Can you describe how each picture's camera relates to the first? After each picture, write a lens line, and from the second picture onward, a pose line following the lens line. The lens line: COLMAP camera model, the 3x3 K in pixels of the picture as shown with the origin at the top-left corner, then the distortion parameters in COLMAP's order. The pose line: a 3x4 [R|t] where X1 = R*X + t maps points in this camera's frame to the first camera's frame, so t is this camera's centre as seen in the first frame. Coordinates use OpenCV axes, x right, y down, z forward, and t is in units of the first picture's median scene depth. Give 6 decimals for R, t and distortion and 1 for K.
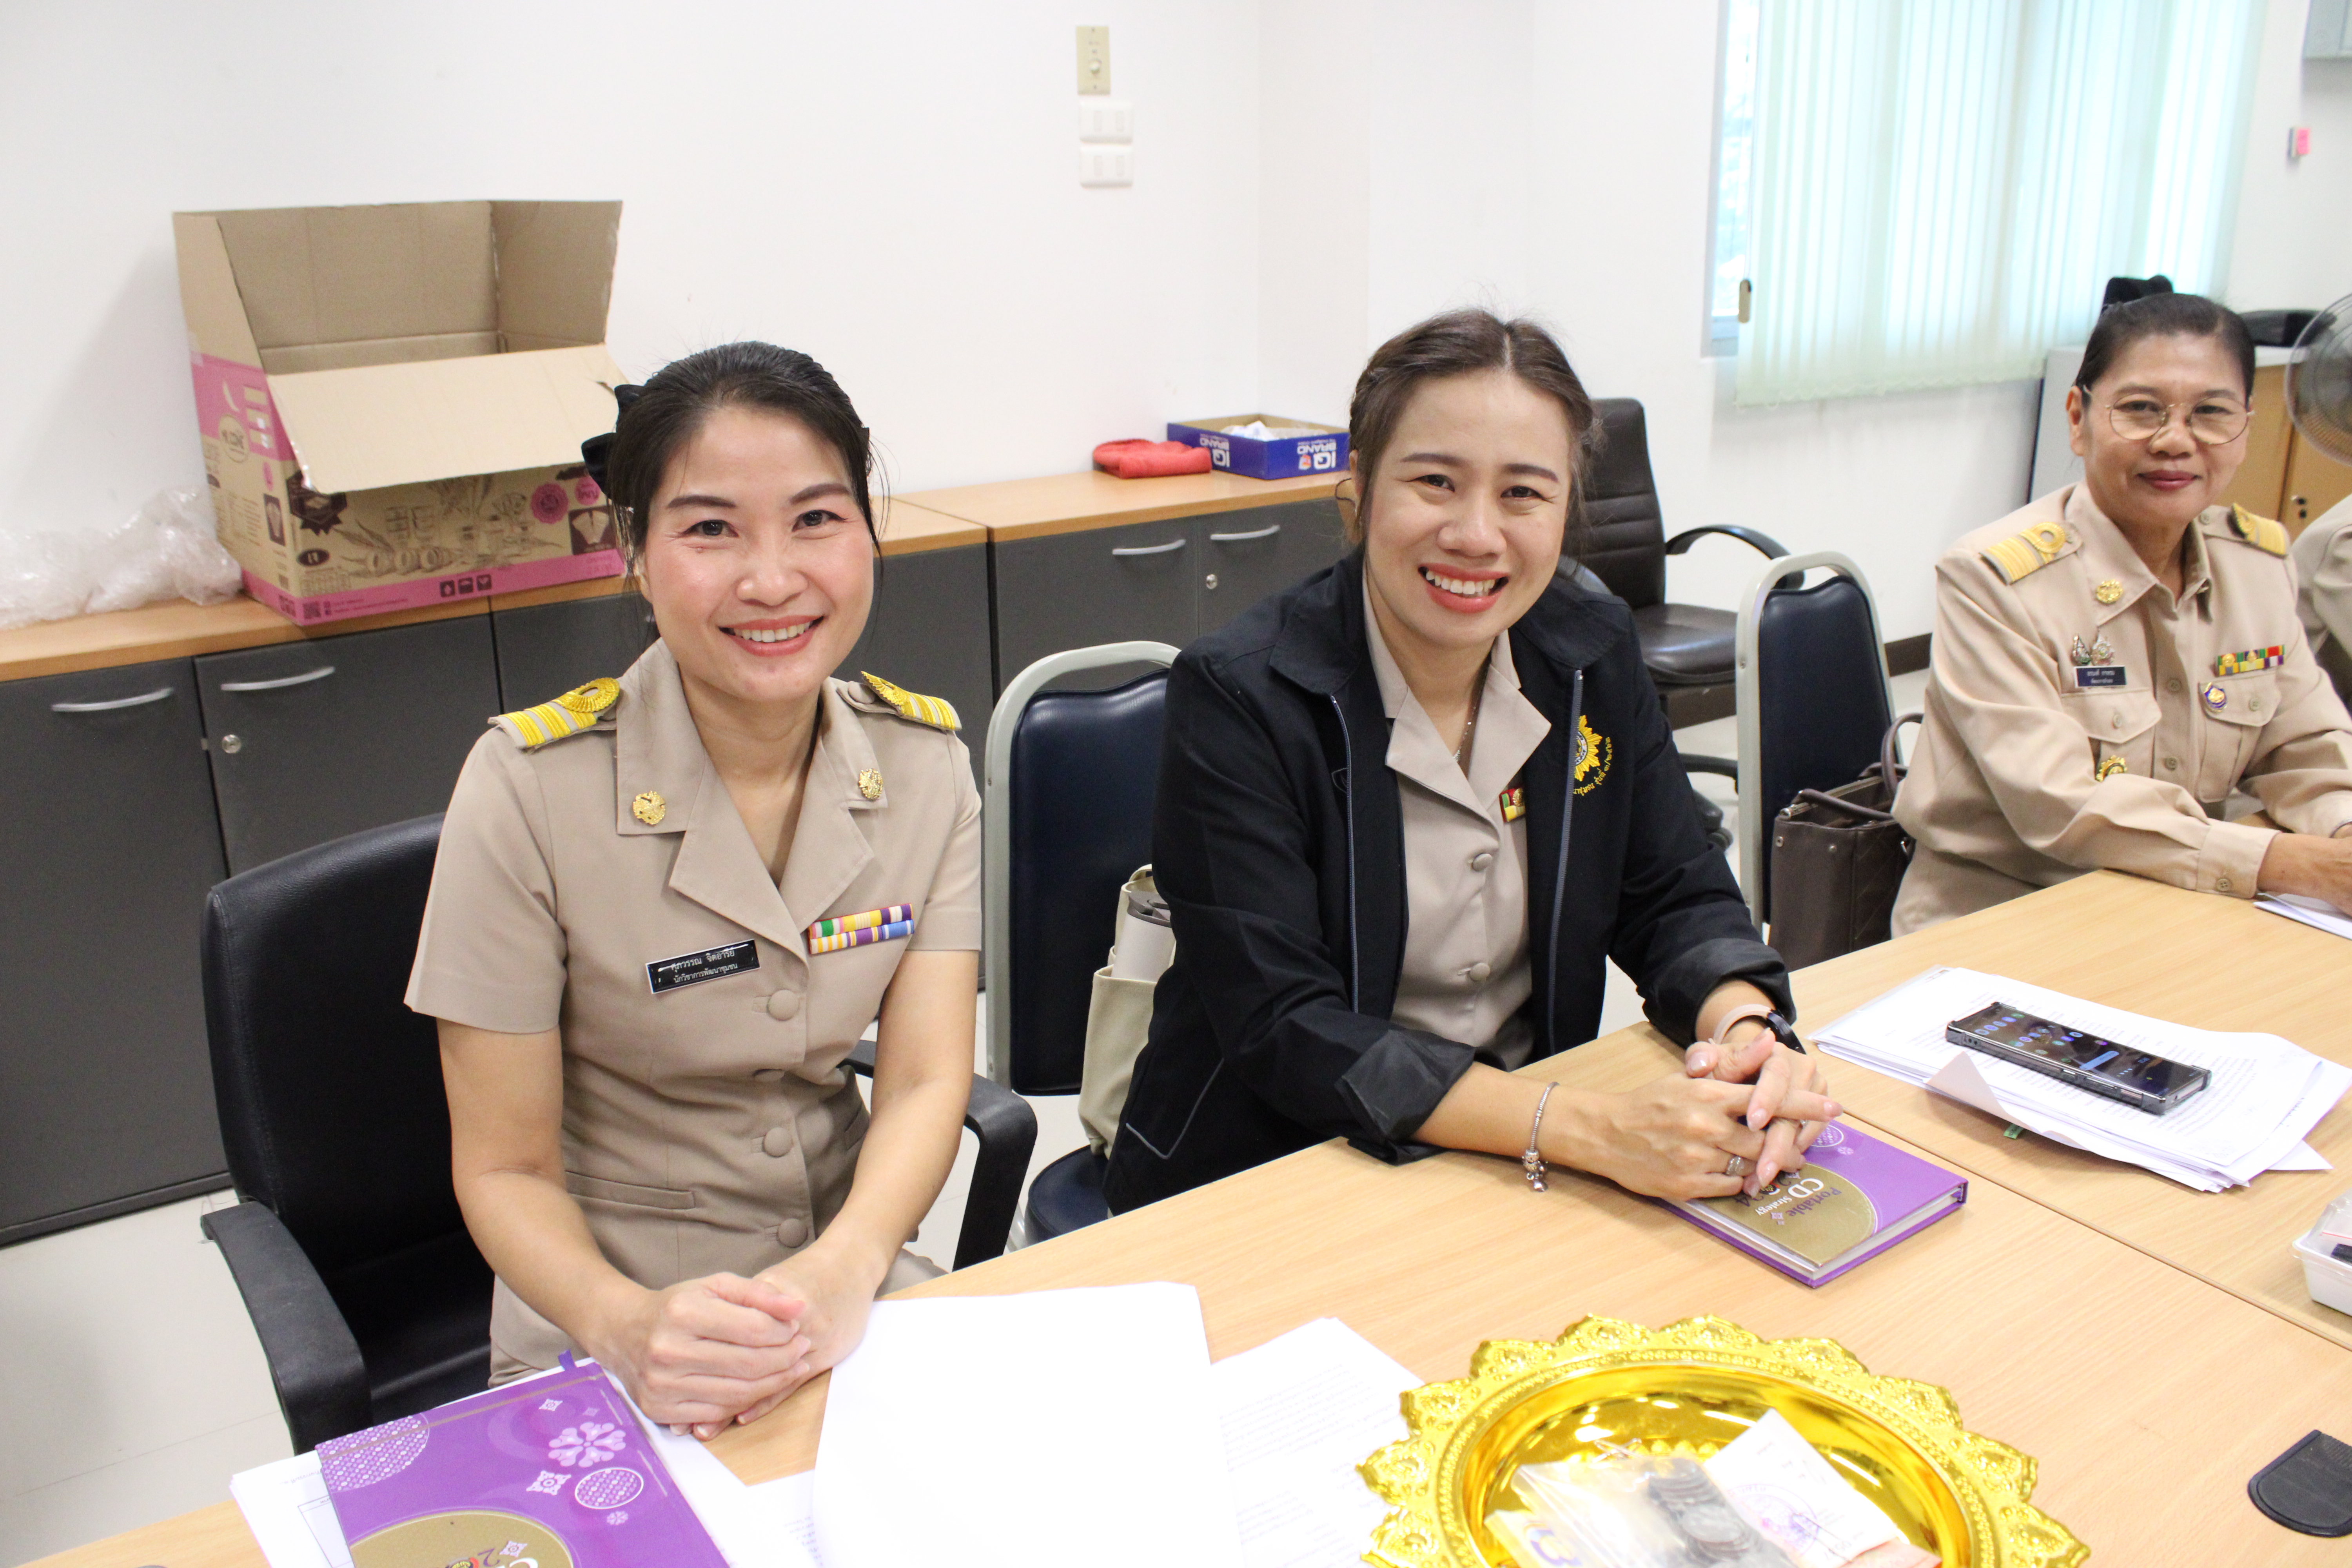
lens RADIAL K [[1964.3, 0, 1176.0], [0, 1964.3, 784.0], [0, 0, 1]] dist [-0.158942, 0.148850]
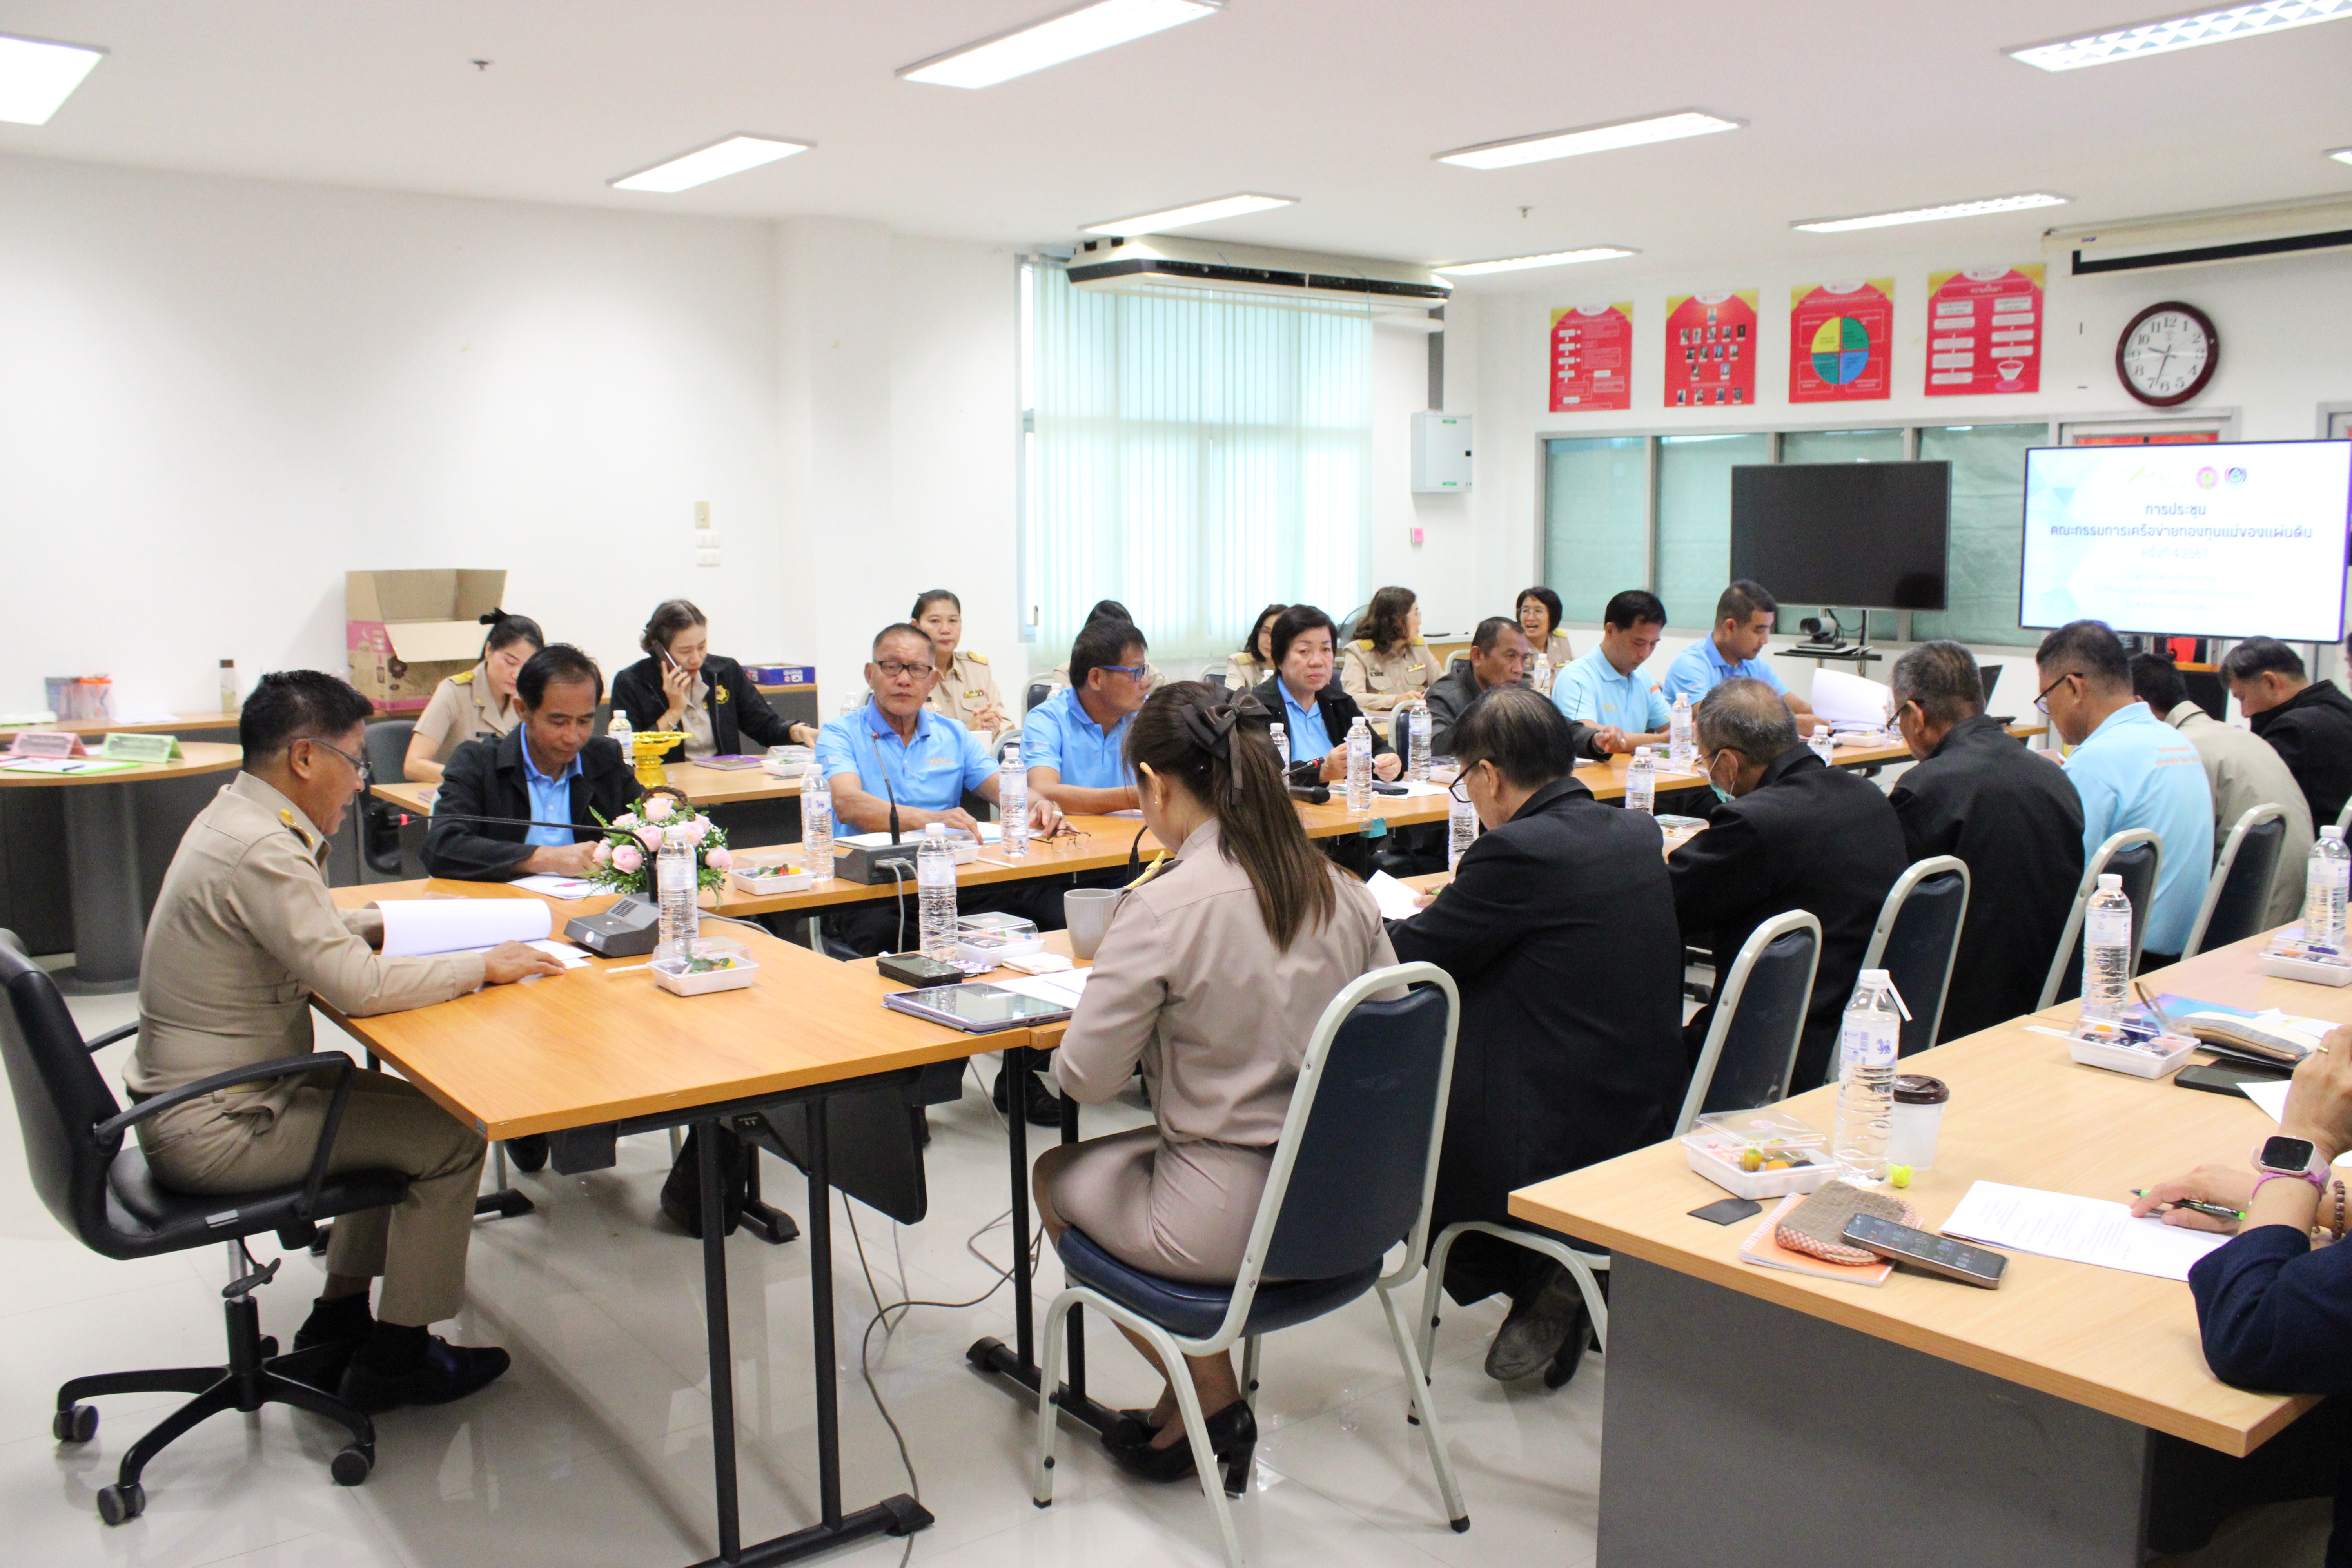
lens RADIAL K [[1964.3, 0, 1176.0], [0, 1964.3, 784.0], [0, 0, 1]] dist [-0.158942, 0.148850]
pose [[0.997697, -0.001216, 0.067819, 0.508002], [0.013534, 0.983304, -0.181464, 0.536000], [-0.066466, 0.181964, 0.981056, -1.803935]]
